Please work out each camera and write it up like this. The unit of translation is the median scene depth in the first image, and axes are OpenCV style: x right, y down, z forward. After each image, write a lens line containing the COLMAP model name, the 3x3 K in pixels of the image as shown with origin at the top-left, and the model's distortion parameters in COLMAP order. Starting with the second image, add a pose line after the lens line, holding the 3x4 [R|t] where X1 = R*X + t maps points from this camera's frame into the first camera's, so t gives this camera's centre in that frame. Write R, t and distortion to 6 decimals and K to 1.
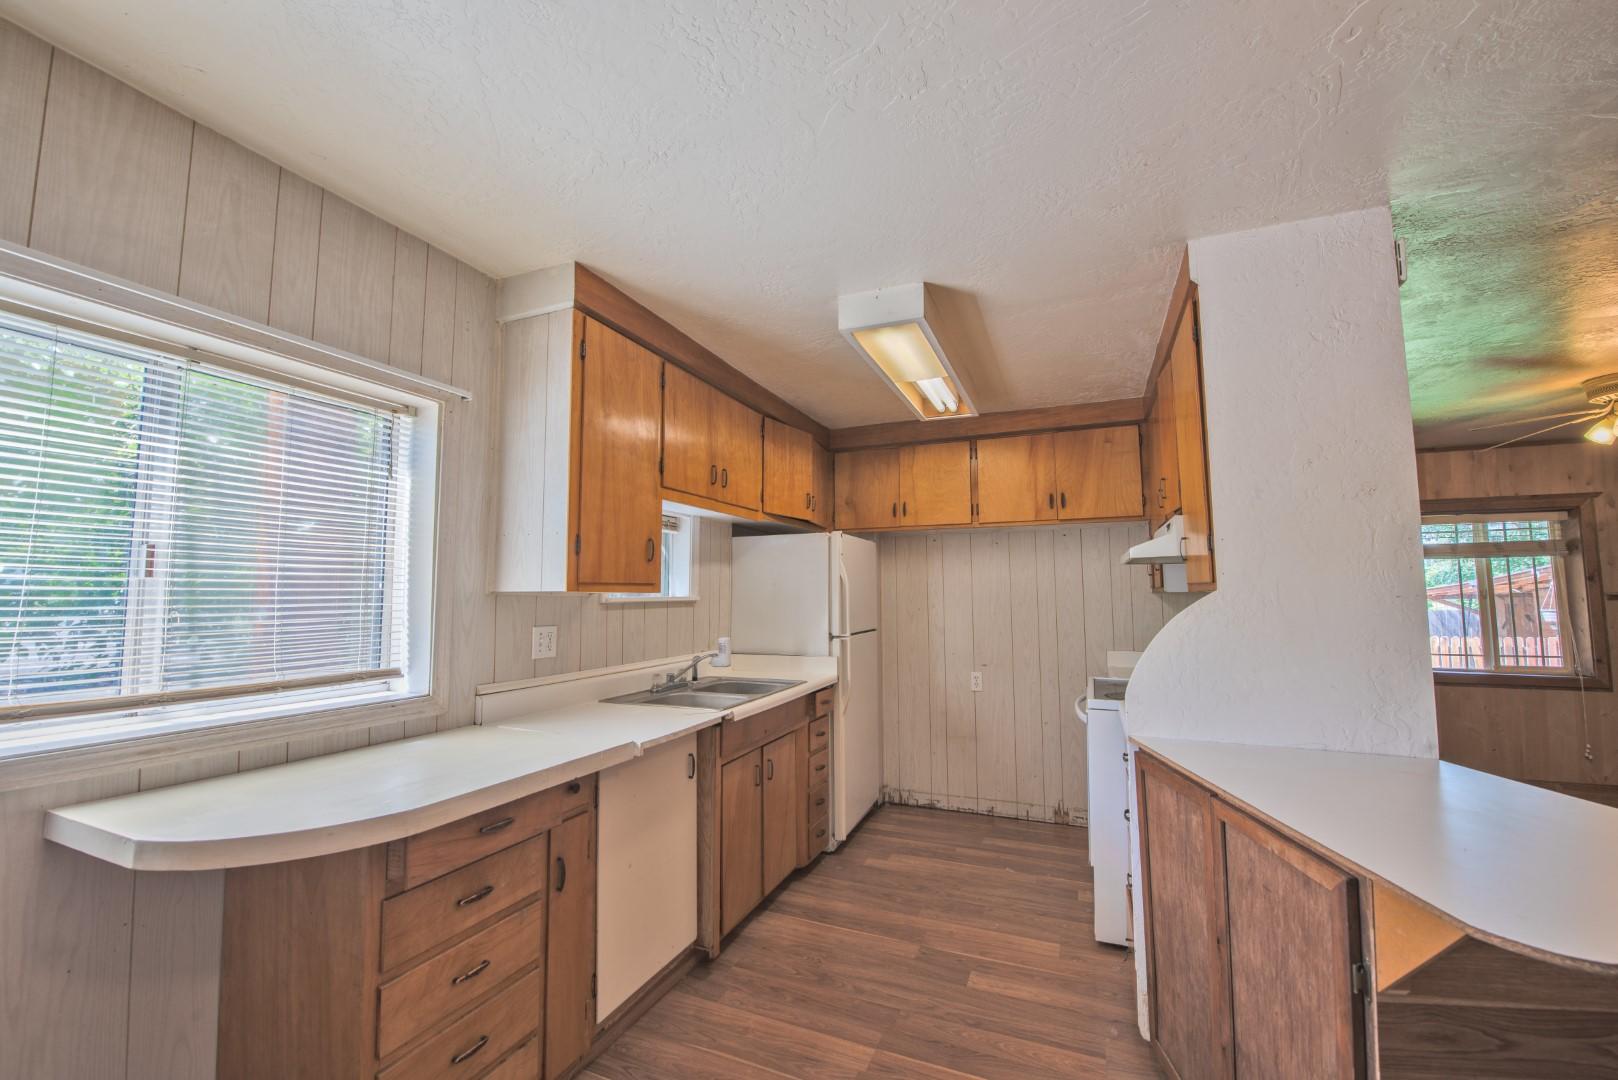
lens RADIAL K [[651.5, 0, 807.6], [0, 651.5, 537.4], [0, 0, 1]] dist [-0.004054, -0.000345]
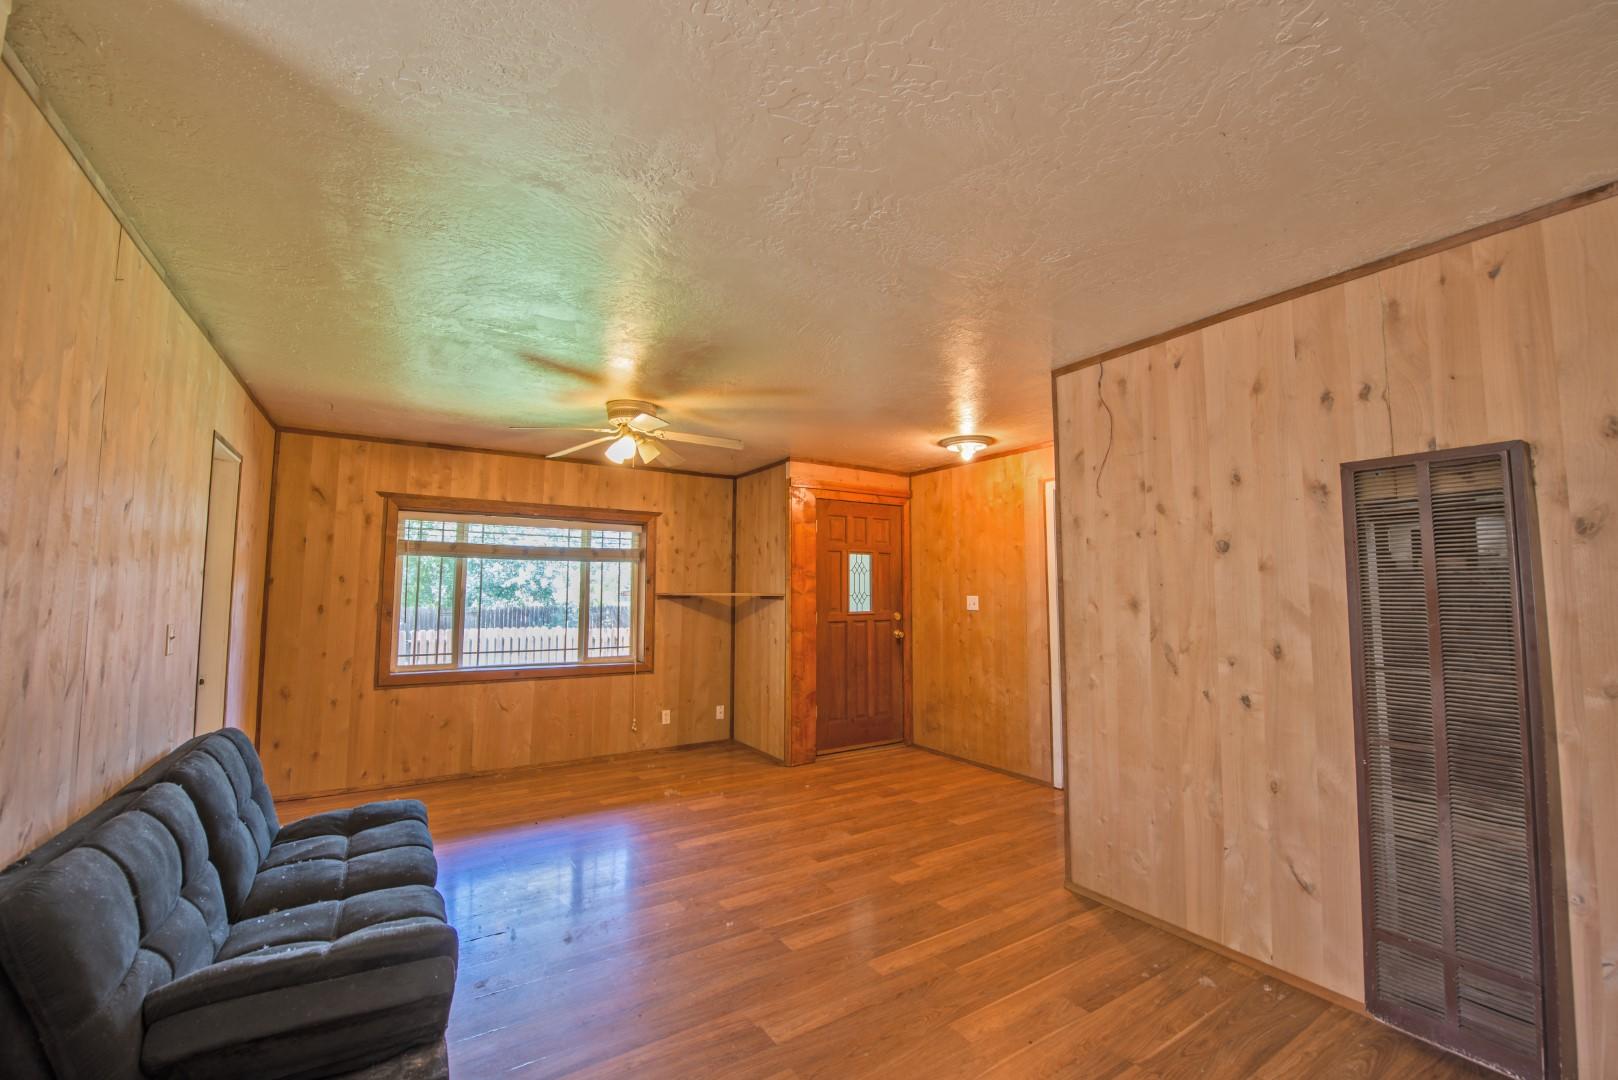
lens RADIAL K [[651.5, 0, 812.0], [0, 651.5, 539.5], [0, 0, 1]] dist [-0.004054, -0.000345]
pose [[0.567979, 0.067610, 0.820261, 0.347375], [-0.079525, 0.996465, -0.027067, -0.007251], [-0.819192, -0.049858, 0.571349, 0.043029]]
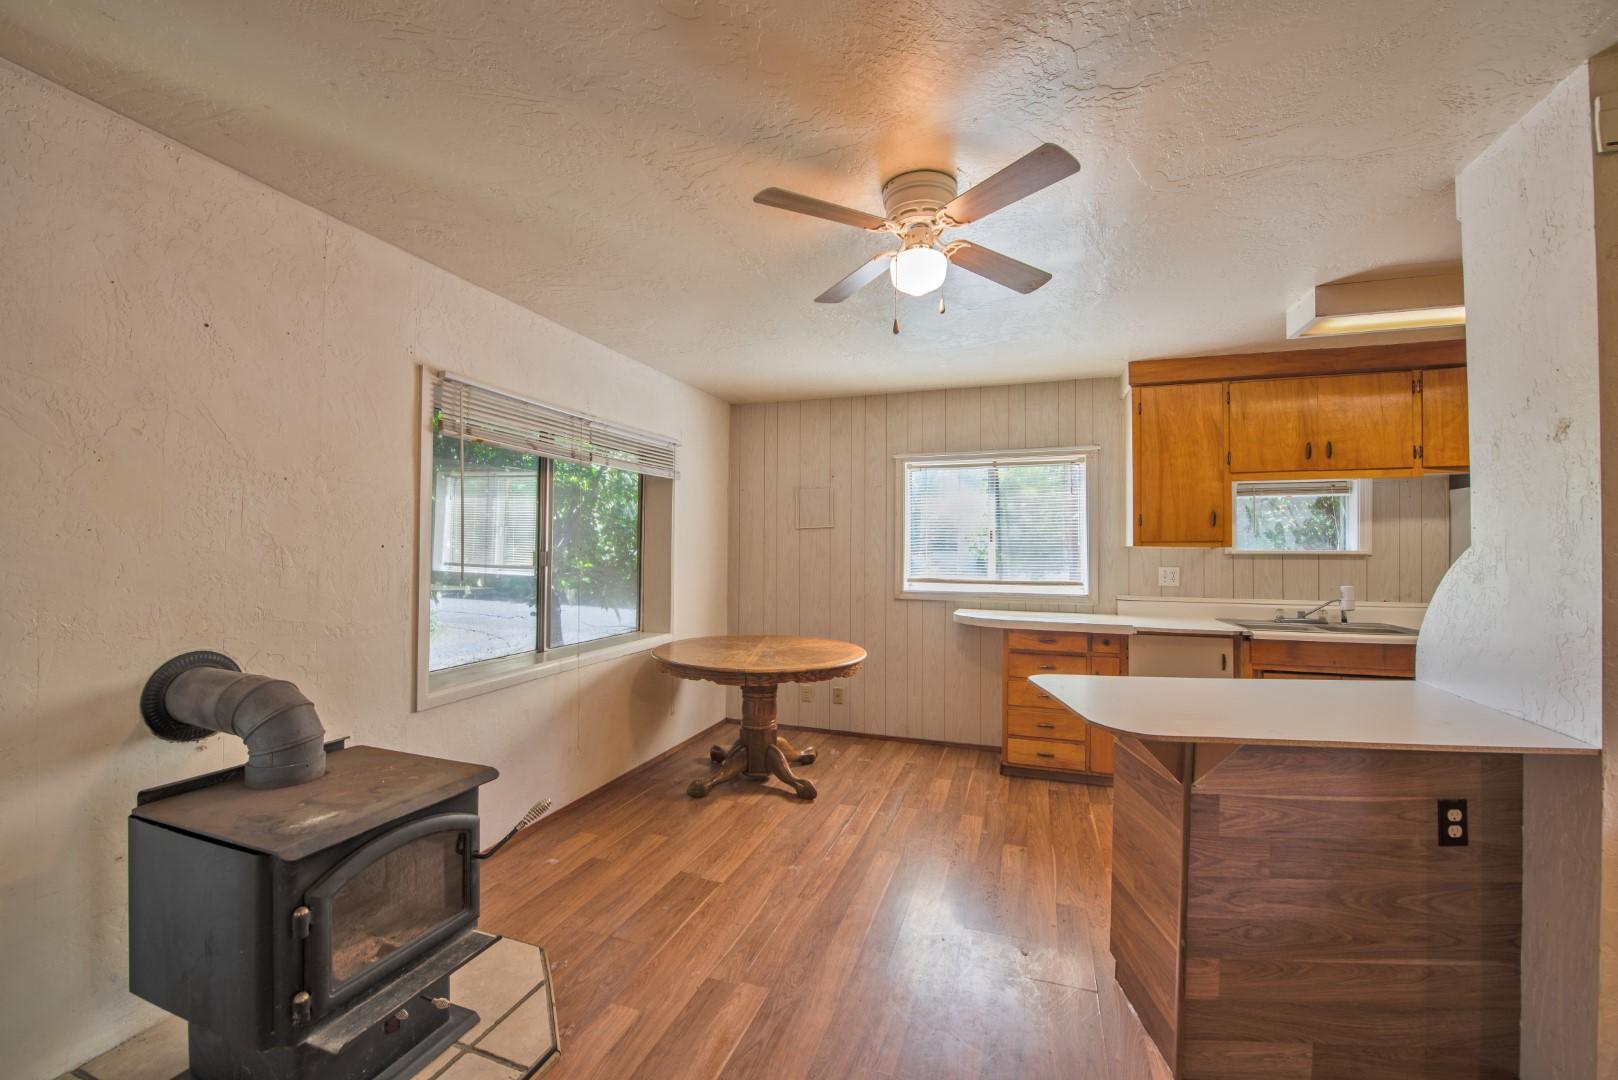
lens RADIAL K [[651.5, 0, 802.7], [0, 651.5, 540.6], [0, 0, 1]] dist [-0.004054, -0.000345]
pose [[0.059741, -0.000466, -0.998214, 1.348547], [0.087439, 0.996158, 0.004768, -0.023460], [0.994377, -0.087568, 0.059552, -0.029879]]
